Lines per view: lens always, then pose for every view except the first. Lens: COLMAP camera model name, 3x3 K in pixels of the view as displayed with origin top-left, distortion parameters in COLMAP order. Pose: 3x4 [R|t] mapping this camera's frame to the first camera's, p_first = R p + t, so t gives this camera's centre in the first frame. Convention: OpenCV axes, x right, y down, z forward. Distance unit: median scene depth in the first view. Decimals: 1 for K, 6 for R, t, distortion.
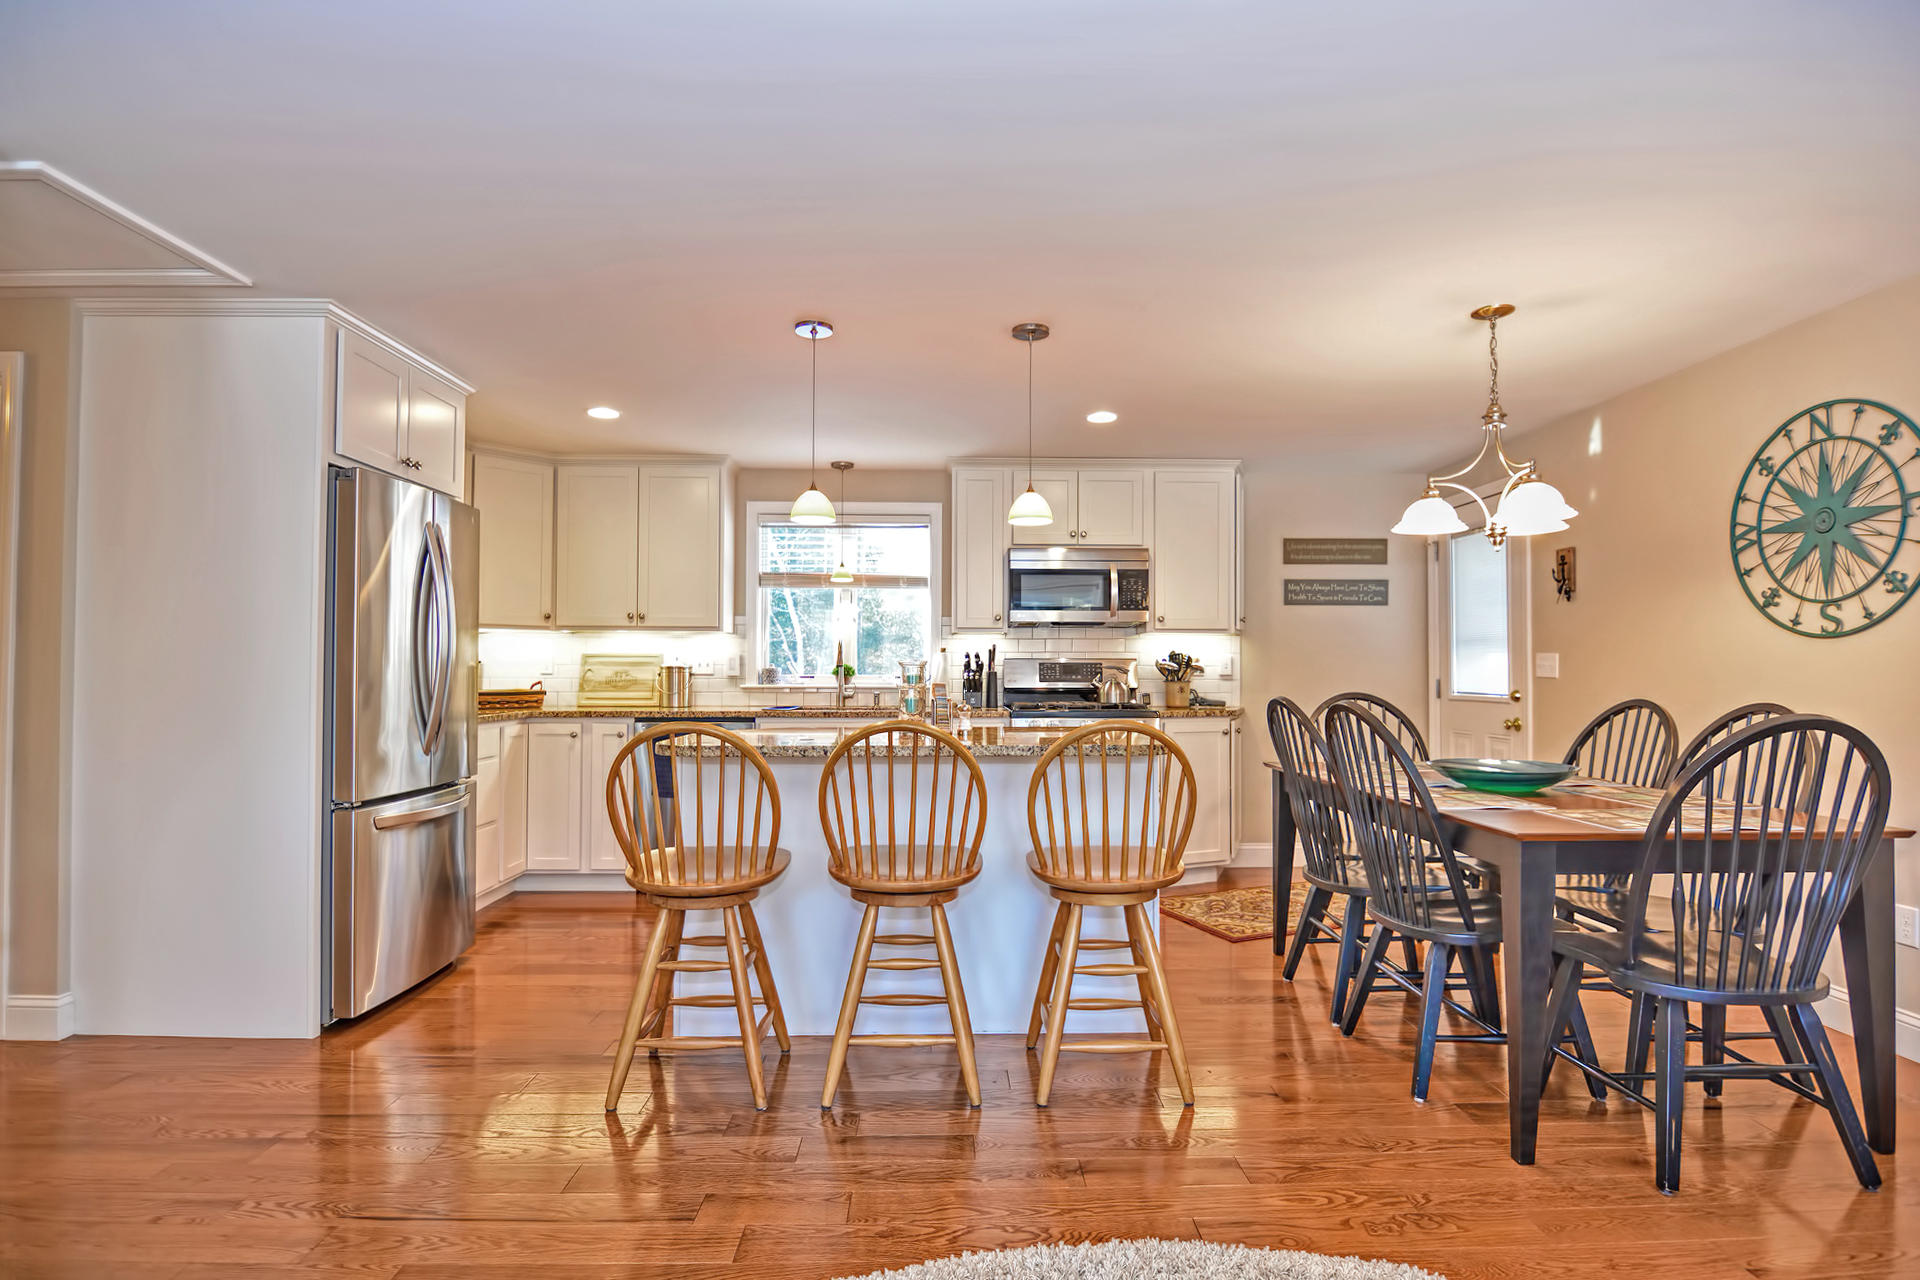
lens RADIAL K [[966.6, 0, 962.2], [0, 966.6, 649.4], [0, 0, 1]] dist [-0.000656, -0.014160]
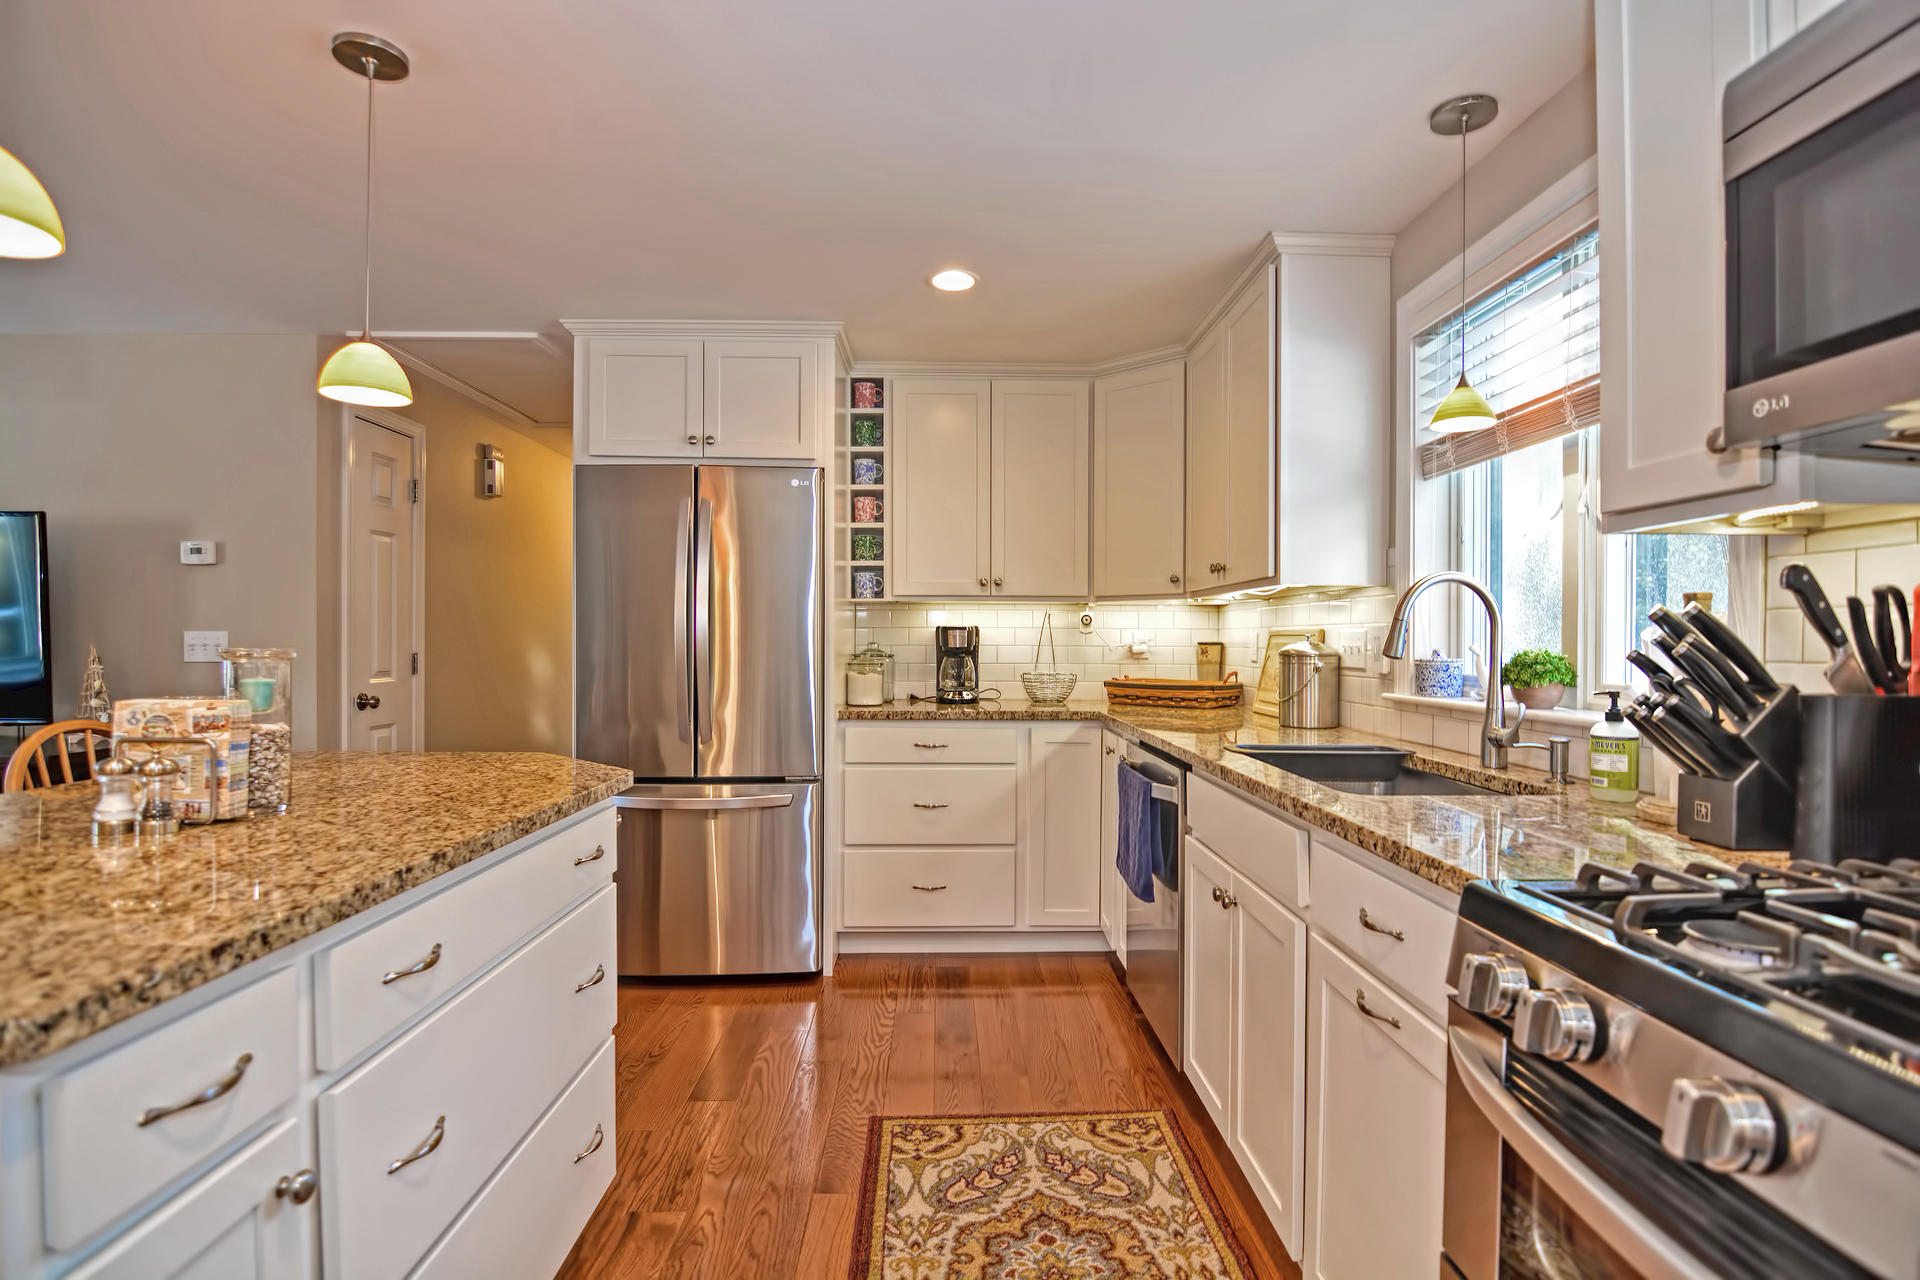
lens RADIAL K [[925.5, 0, 960.2], [0, 925.5, 650.0], [0, 0, 1]] dist [-0.002250, -0.013108]
pose [[0.000834, 0.008257, -0.999966, 0.239746], [0.016796, 0.999825, 0.008270, 0.008864], [0.999859, -0.016802, 0.000695, 0.841058]]
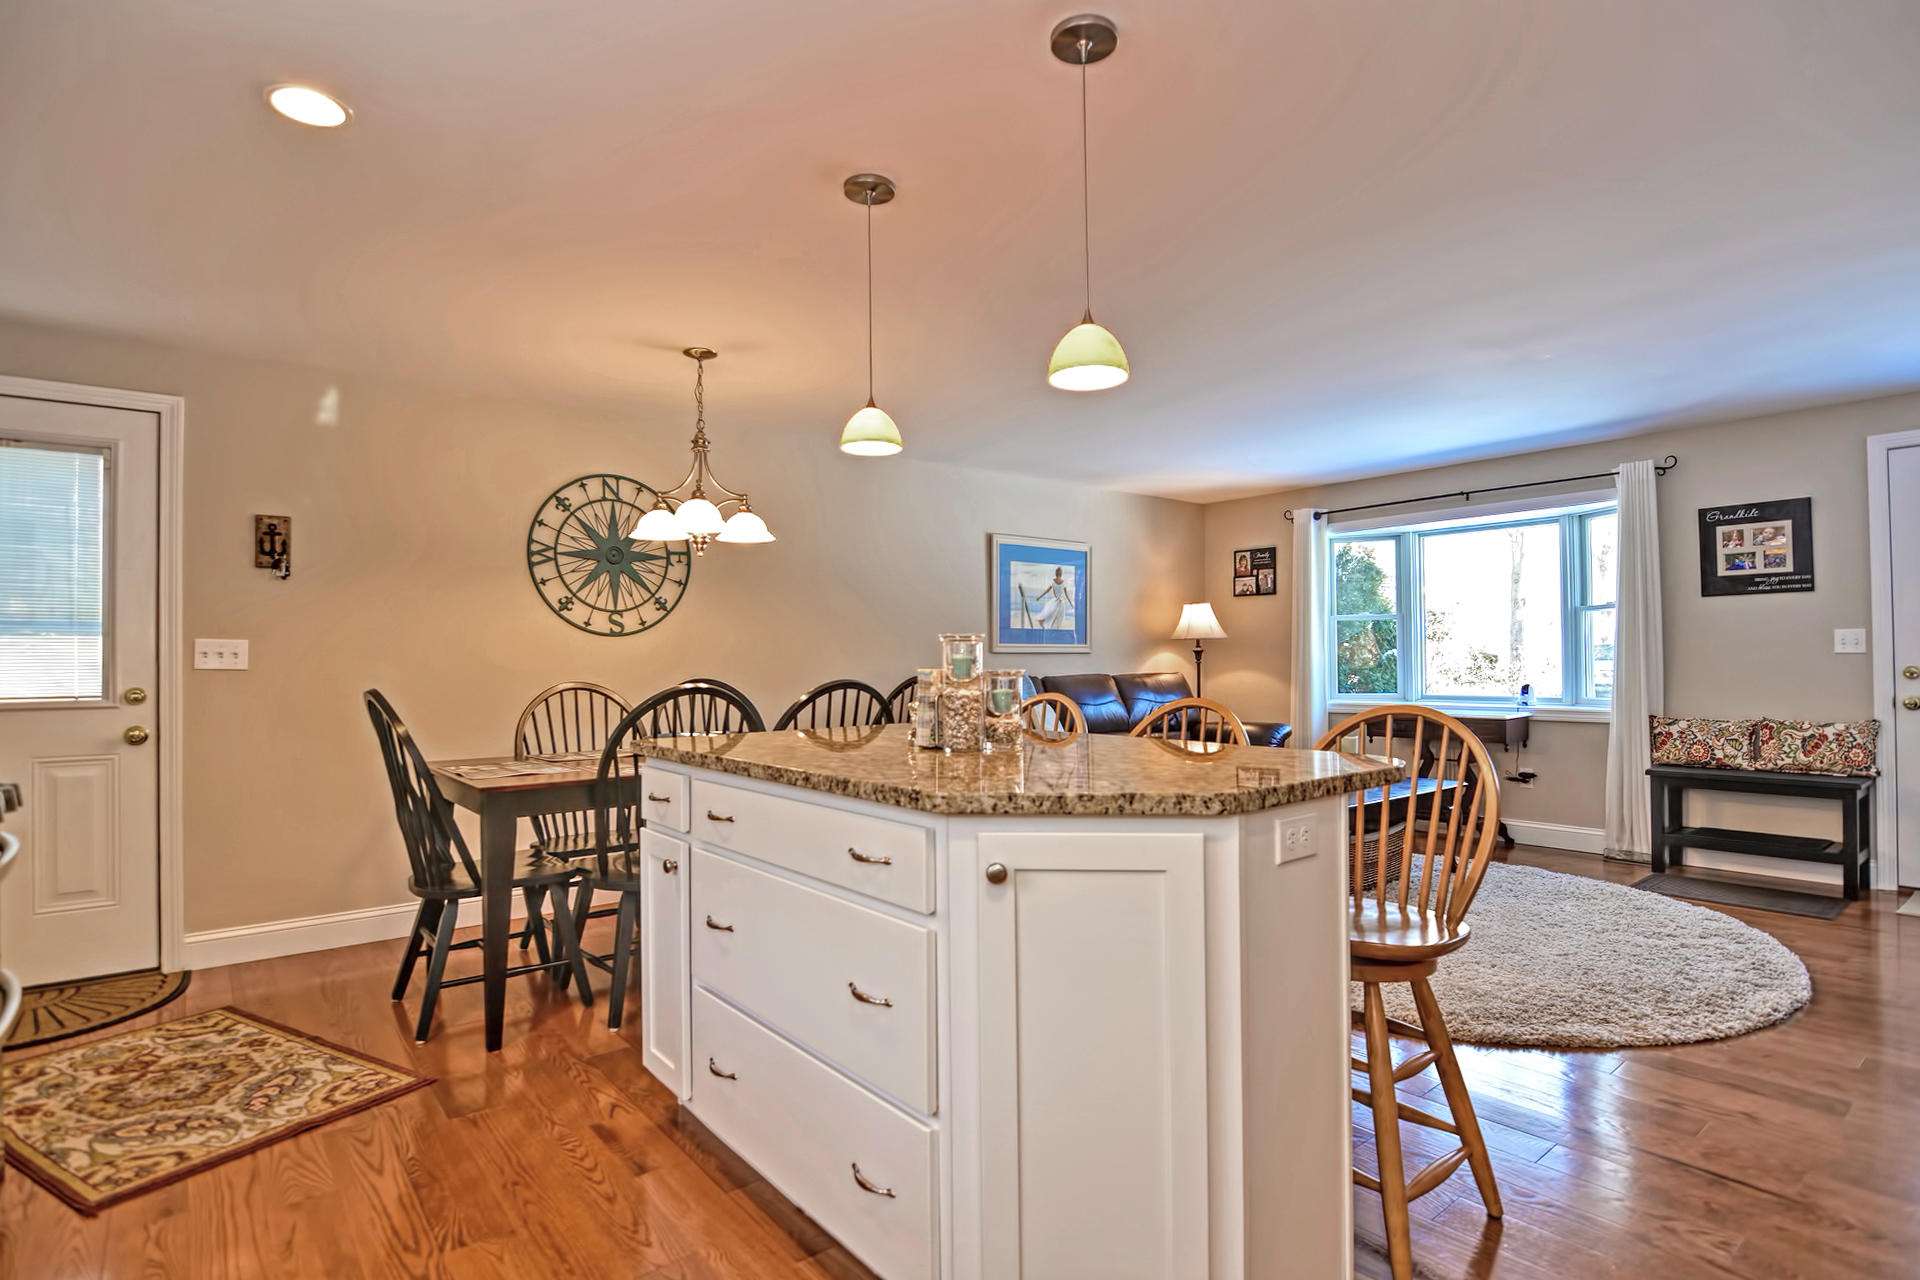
lens RADIAL K [[958.4, 0, 965.6], [0, 958.4, 649.0], [0, 0, 1]] dist [-0.001821, -0.011844]
pose [[-0.615547, 0.014584, 0.787965, -0.341832], [-0.008005, 0.999661, -0.024756, 0.023329], [-0.788059, -0.021547, -0.615222, 0.873547]]
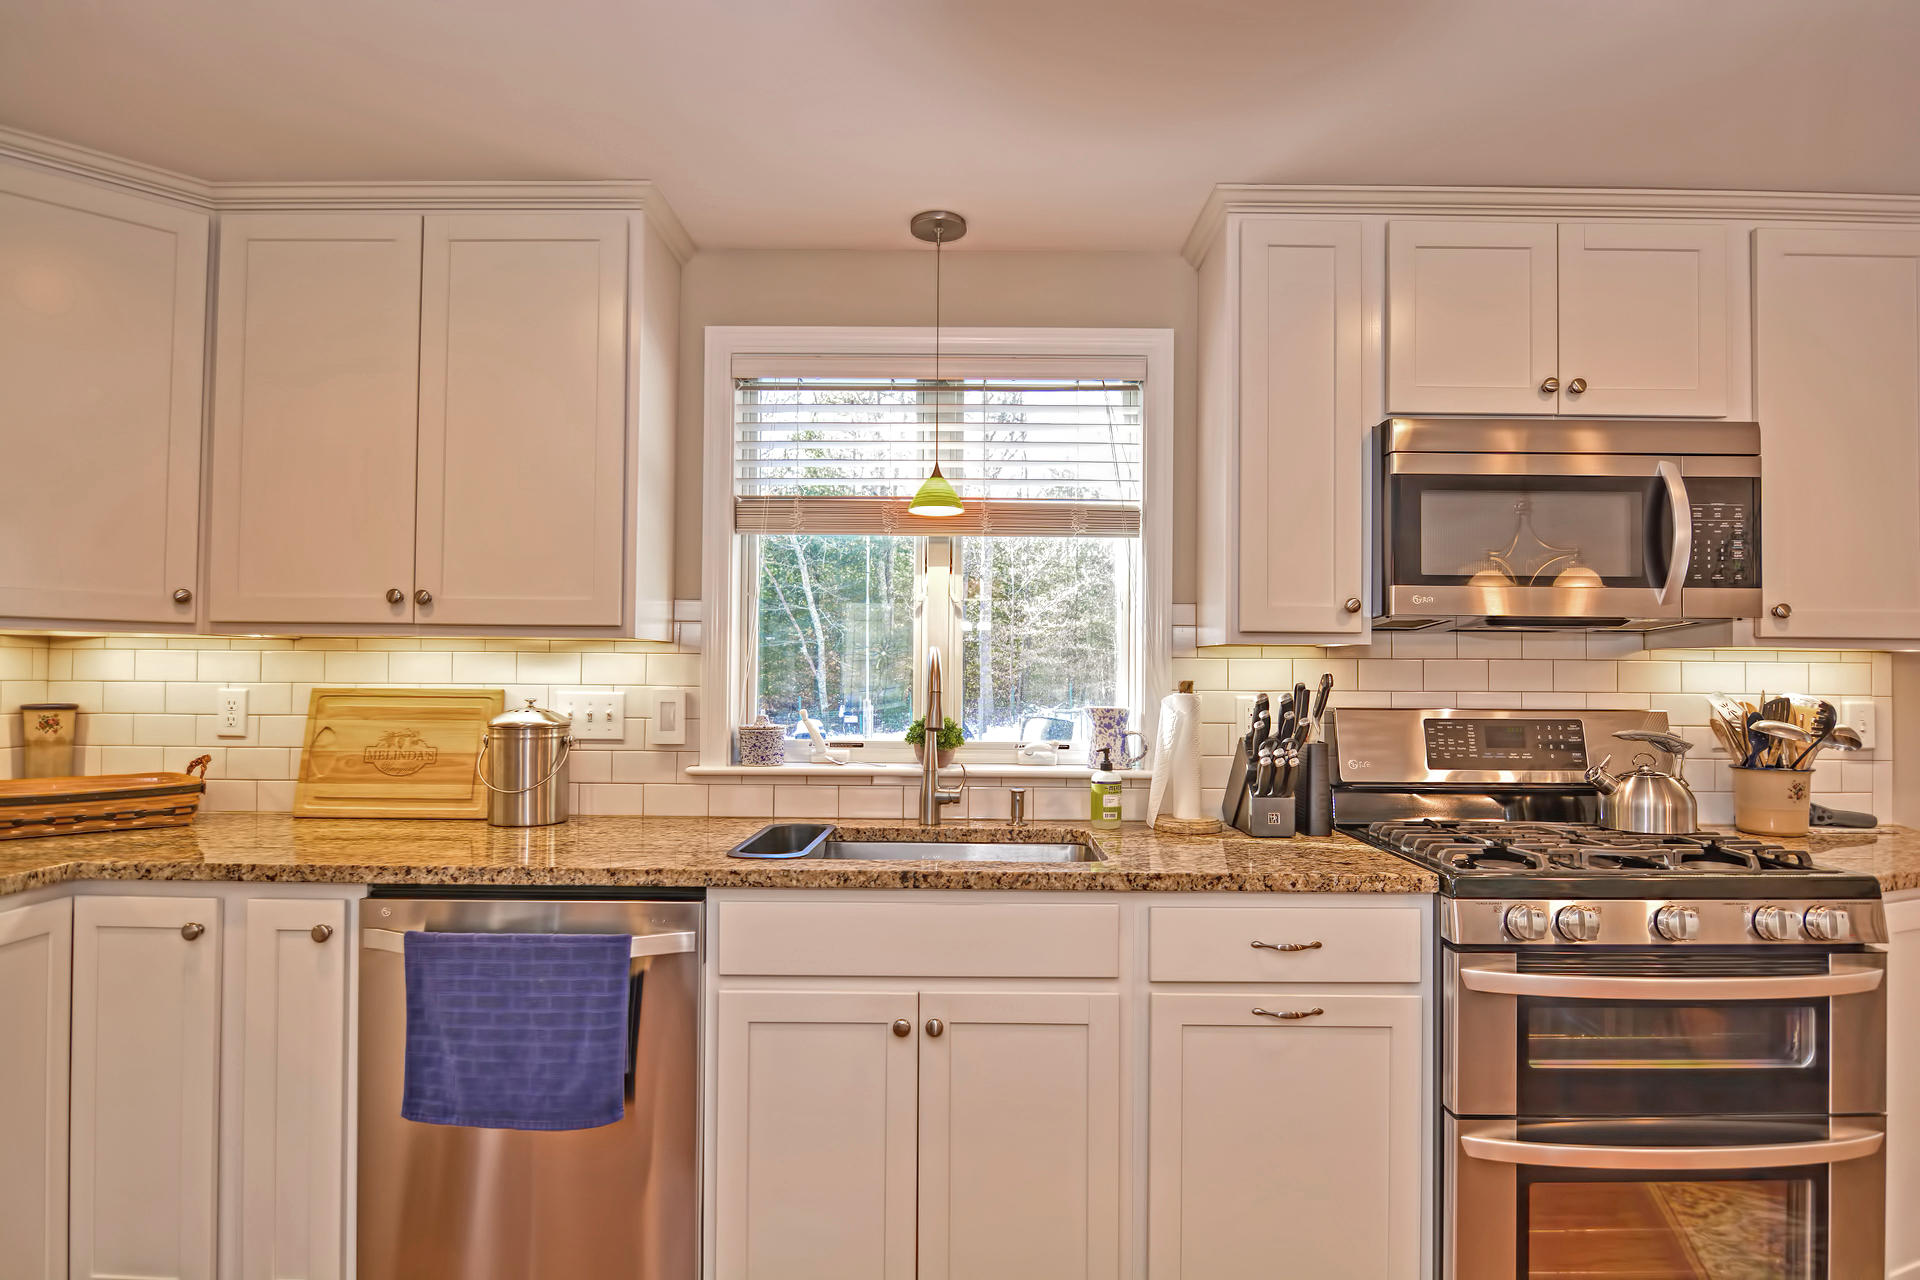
lens RADIAL K [[1030.0, 0, 964.1], [0, 1030.0, 653.5], [0, 0, 1]] dist [-0.013081, -0.002200]
pose [[0.999592, 0.005362, -0.028059, -0.104953], [-0.005312, 0.999984, 0.001839, -0.013939], [0.028068, -0.001689, 0.999605, 0.598581]]
